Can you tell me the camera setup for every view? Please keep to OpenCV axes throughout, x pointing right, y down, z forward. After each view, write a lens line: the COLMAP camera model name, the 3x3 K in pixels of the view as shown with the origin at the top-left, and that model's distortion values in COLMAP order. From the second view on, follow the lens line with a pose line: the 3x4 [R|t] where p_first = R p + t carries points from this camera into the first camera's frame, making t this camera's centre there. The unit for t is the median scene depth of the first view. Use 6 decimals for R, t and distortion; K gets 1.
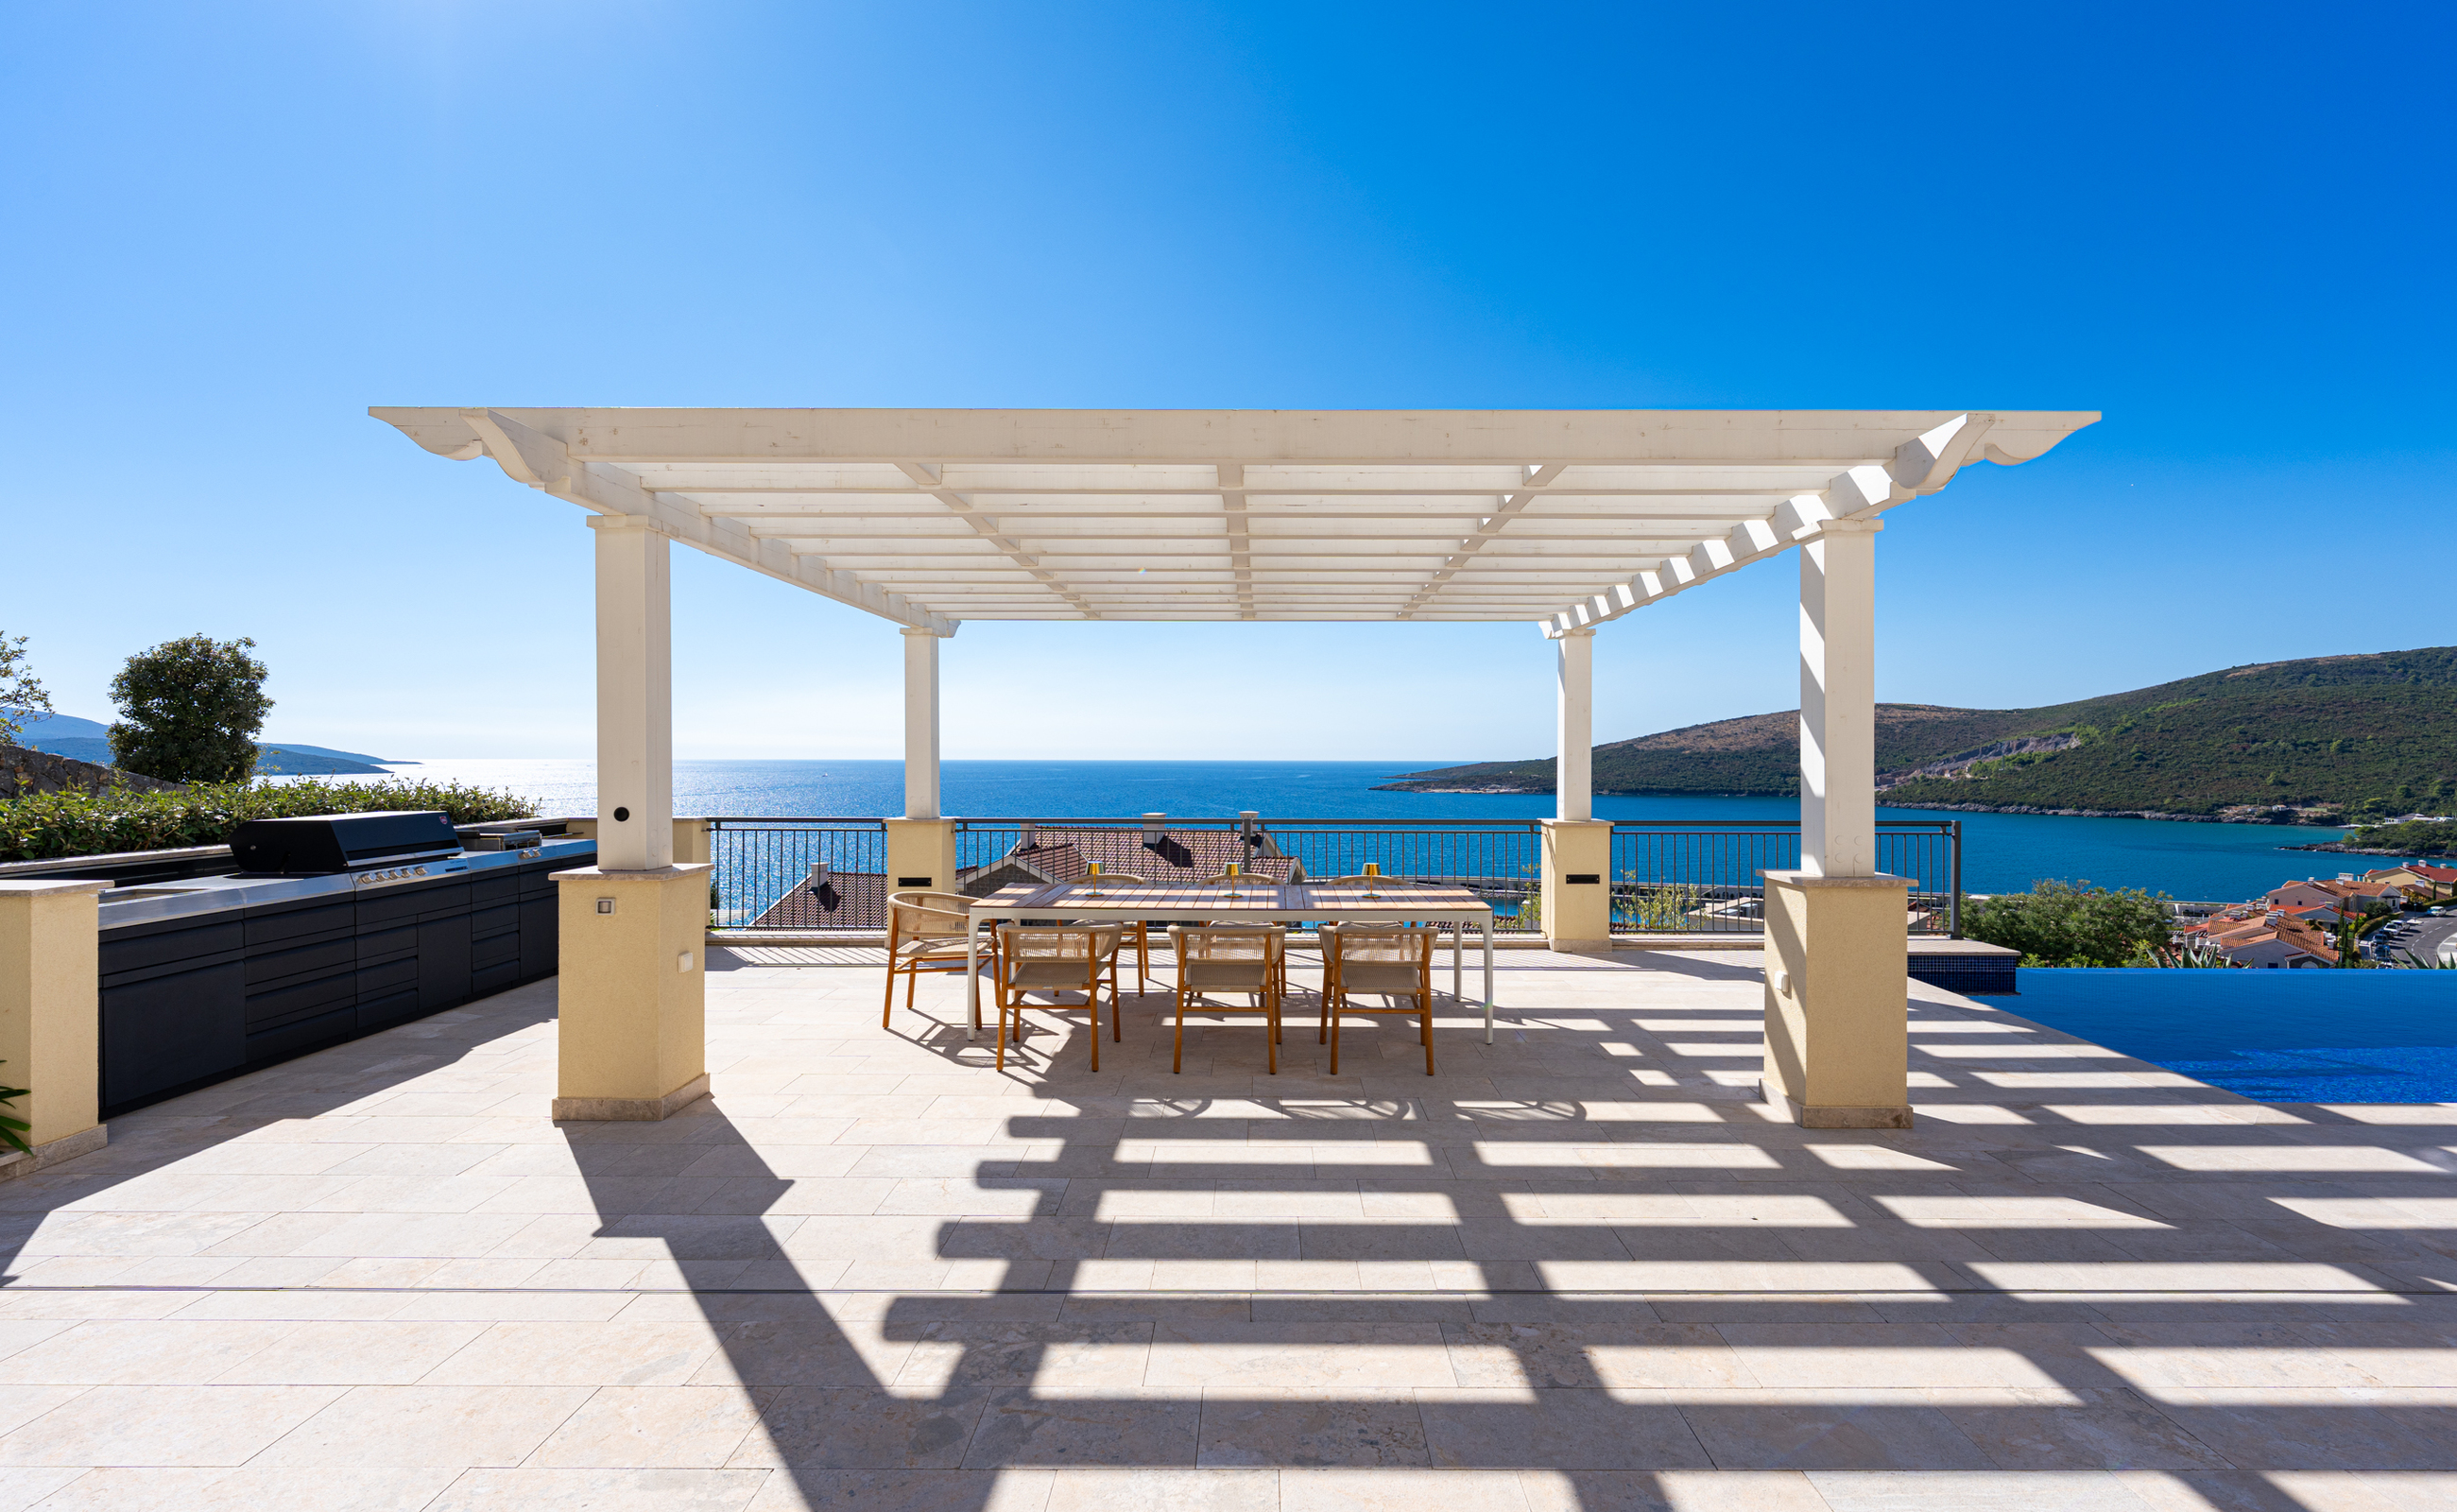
lens RADIAL K [[1013.2, 0, 1125.1], [0, 1013.2, 760.3], [0, 0, 1]] dist [-0.000896, -0.000051]
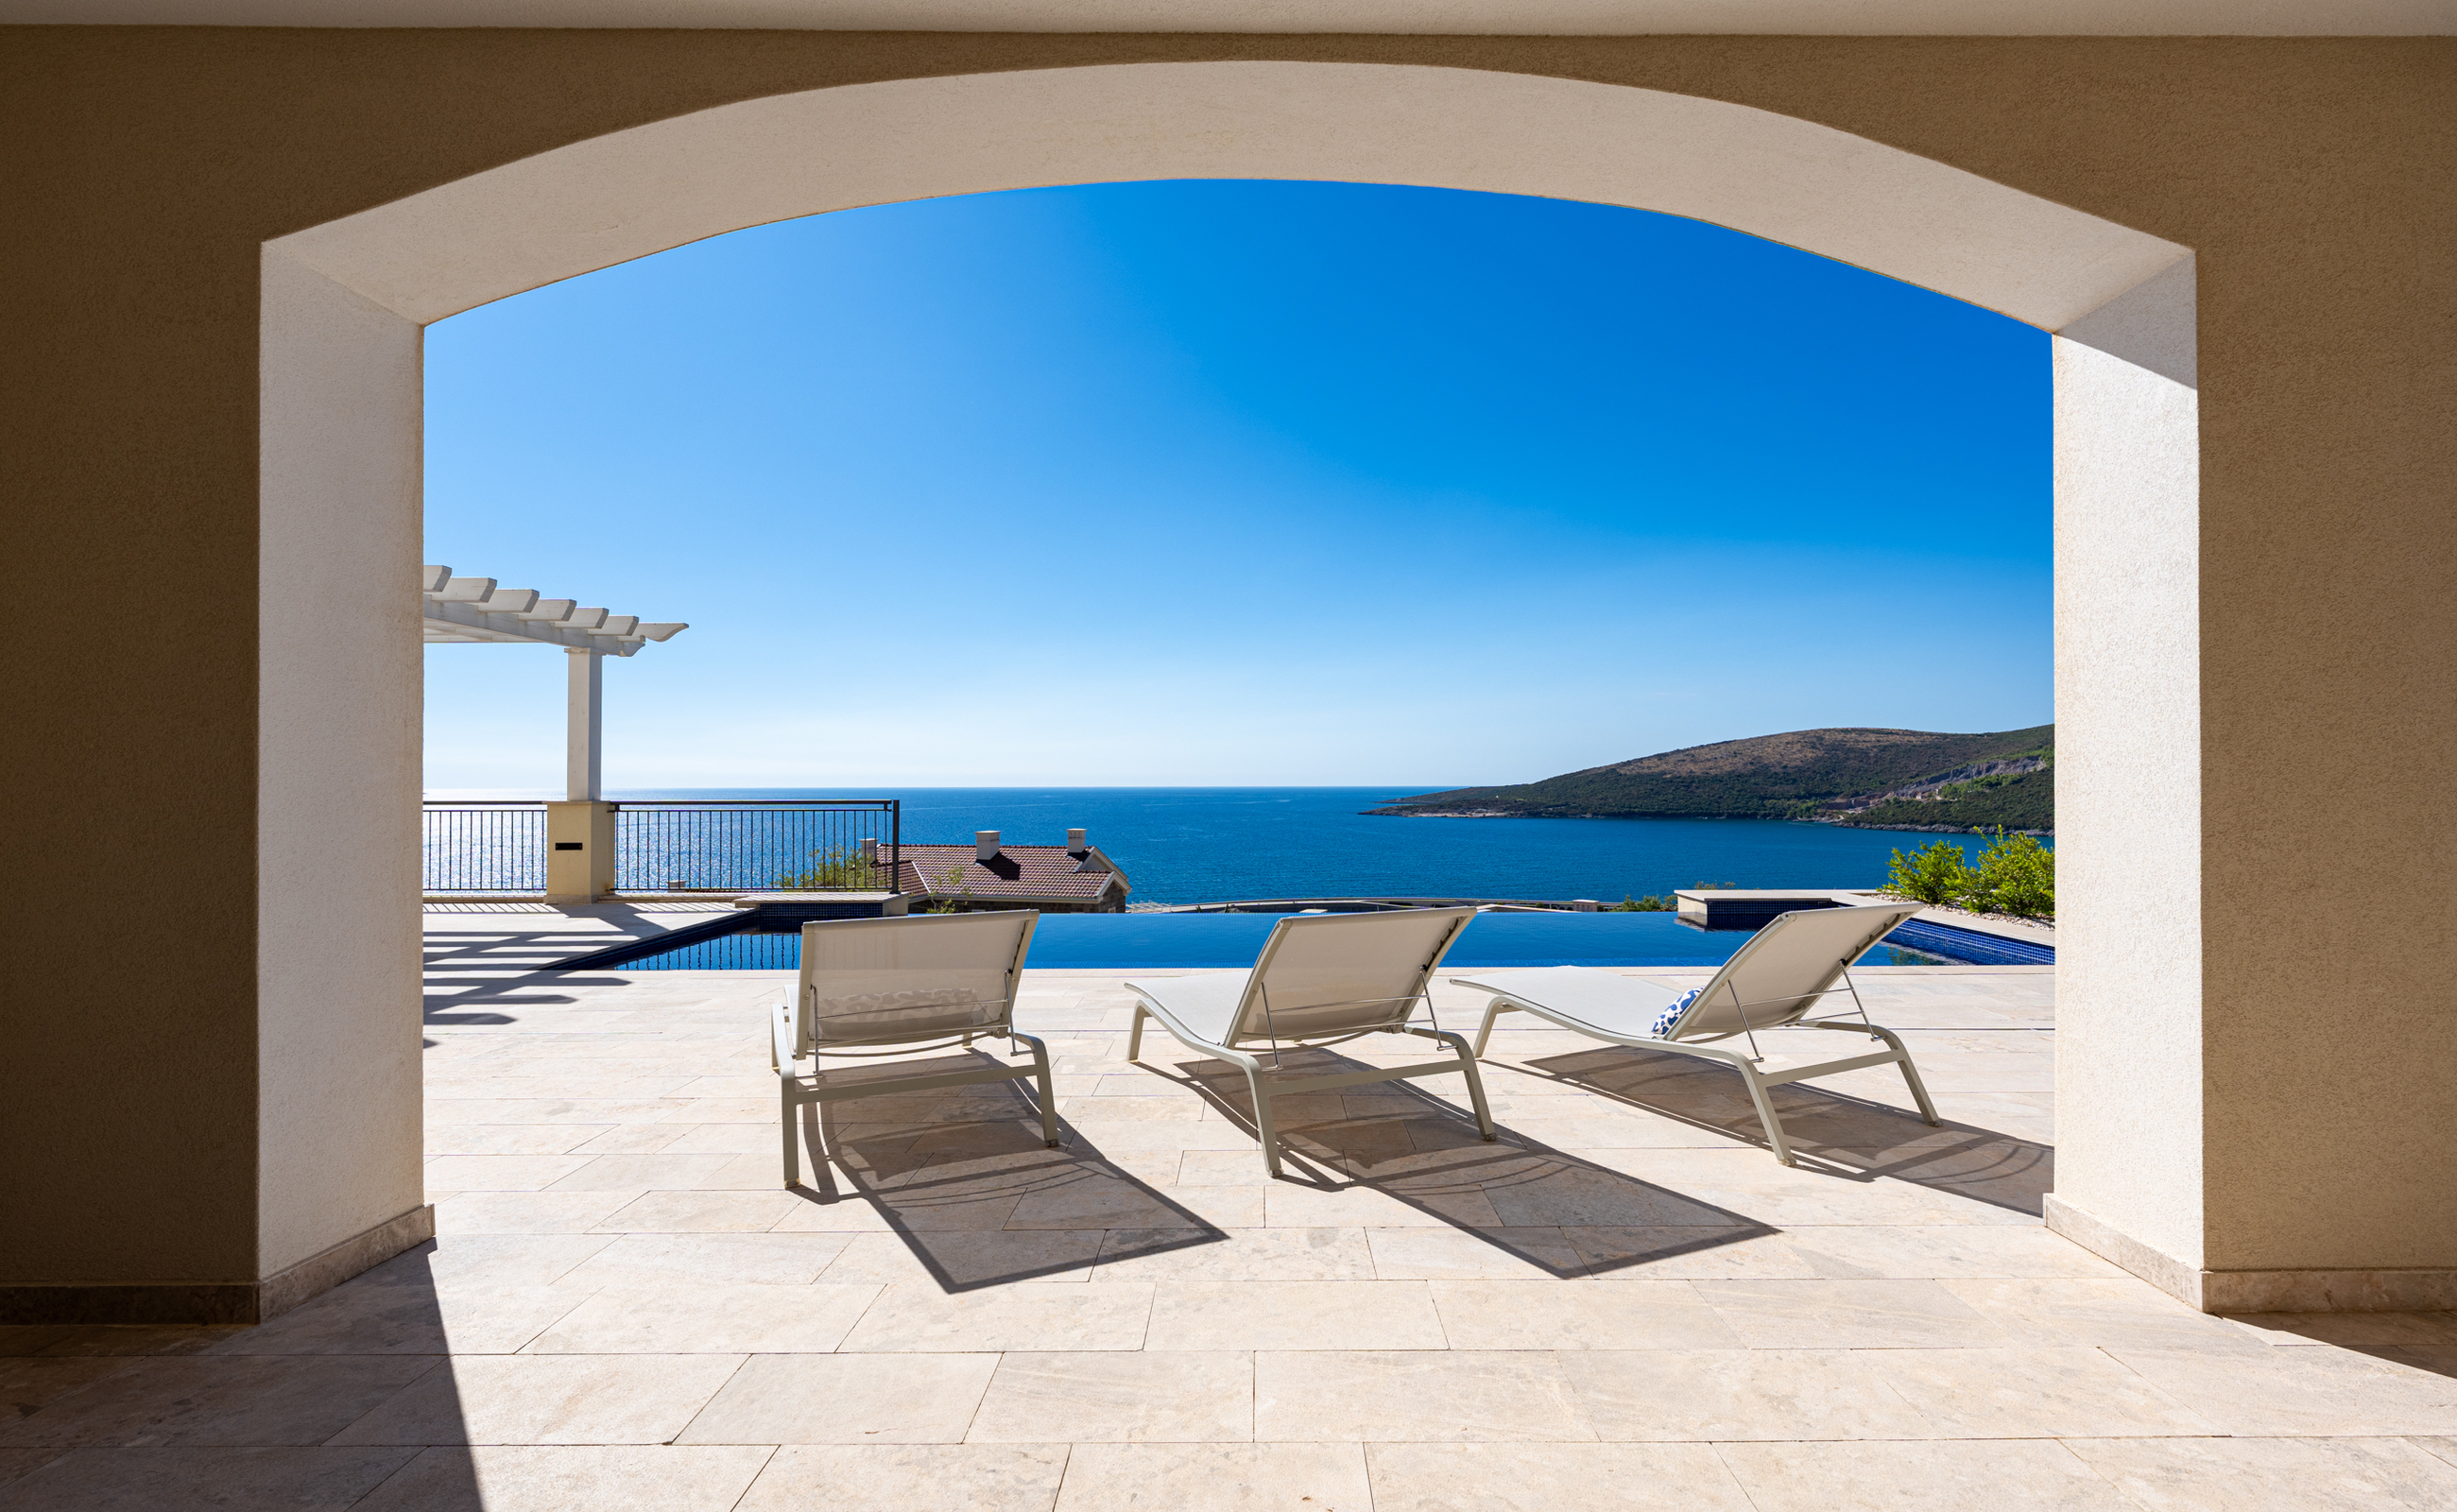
lens RADIAL K [[1013.2, 0, 1280.3], [0, 1013.2, 785.5], [0, 0, 1]] dist [-0.000896, -0.000051]
pose [[0.999989, -0.004619, 0.001023, 0.160886], [0.004625, 0.999967, -0.006736, 0.006649], [-0.000992, 0.006741, 0.999977, -0.030054]]
